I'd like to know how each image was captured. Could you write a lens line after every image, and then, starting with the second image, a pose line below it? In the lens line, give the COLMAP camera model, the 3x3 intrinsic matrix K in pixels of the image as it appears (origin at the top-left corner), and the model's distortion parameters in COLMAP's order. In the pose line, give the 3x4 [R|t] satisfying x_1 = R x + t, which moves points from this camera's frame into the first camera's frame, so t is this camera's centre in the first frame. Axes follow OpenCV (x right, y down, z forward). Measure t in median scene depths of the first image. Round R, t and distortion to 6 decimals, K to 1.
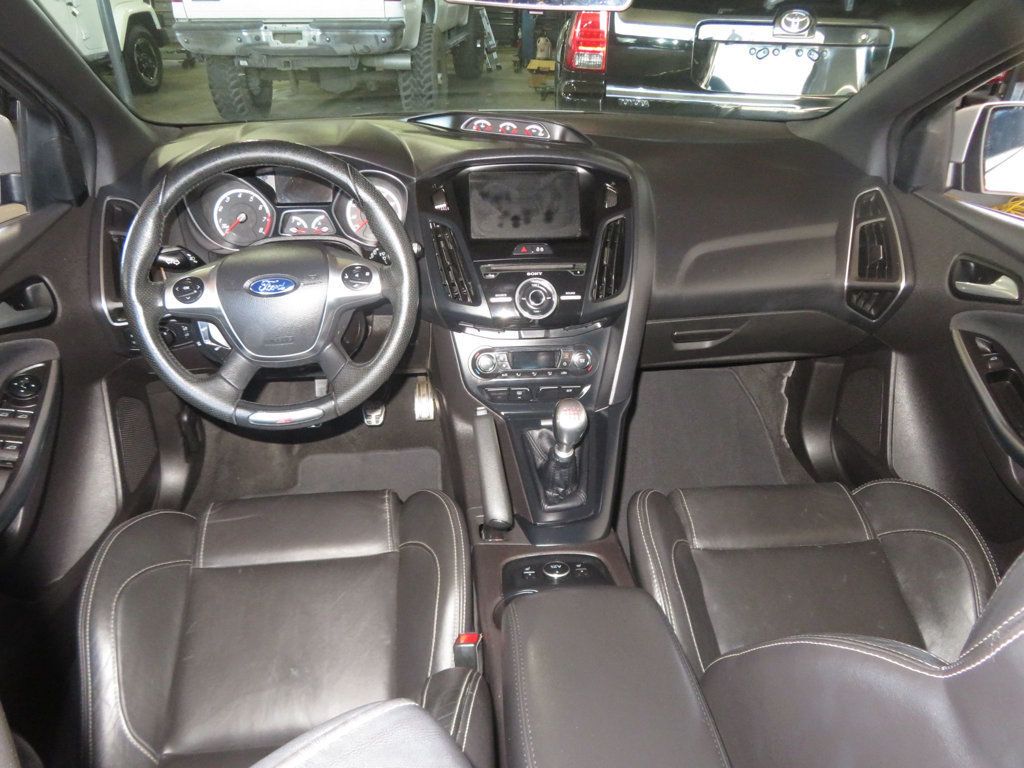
lens RADIAL K [[735.2, 0, 511.4], [0, 735.2, 379.2], [0, 0, 1]] dist [-0.009985, 0.015259]
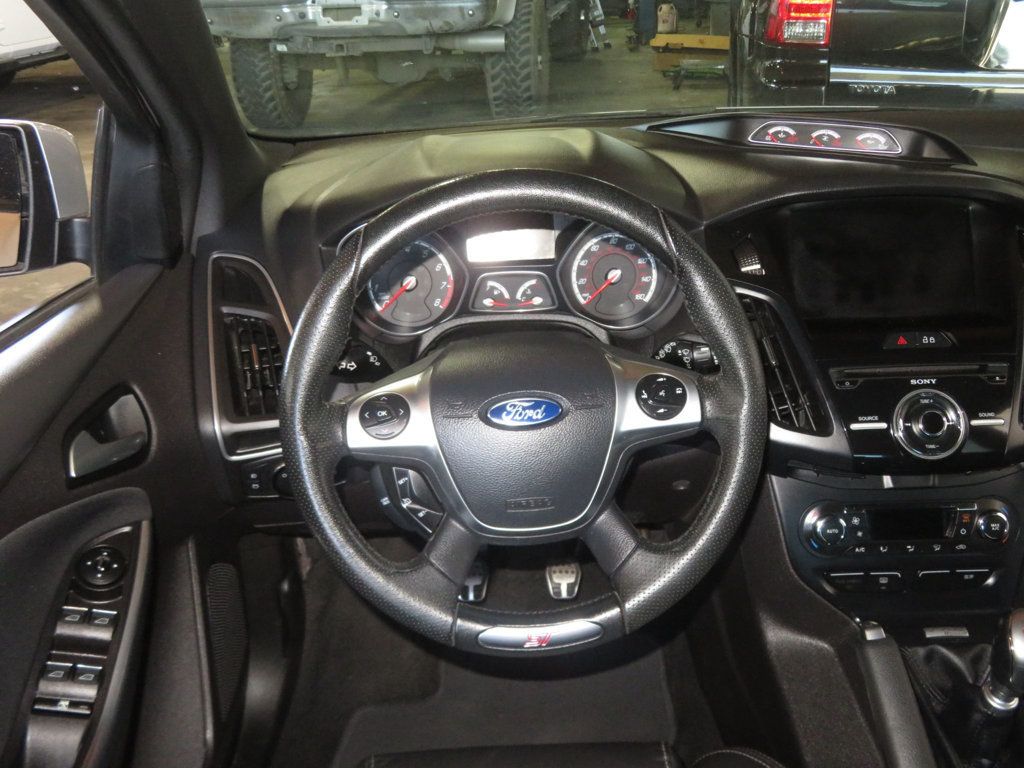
lens RADIAL K [[1032.1, 0, 512.2], [0, 1032.1, 373.5], [0, 0, 1]] dist [0.029857, -0.004259]
pose [[0.994674, 0.006765, -0.102853, -0.156676], [-0.016569, 0.995362, -0.094762, -0.049032], [0.101735, 0.095962, 0.990172, 0.108119]]
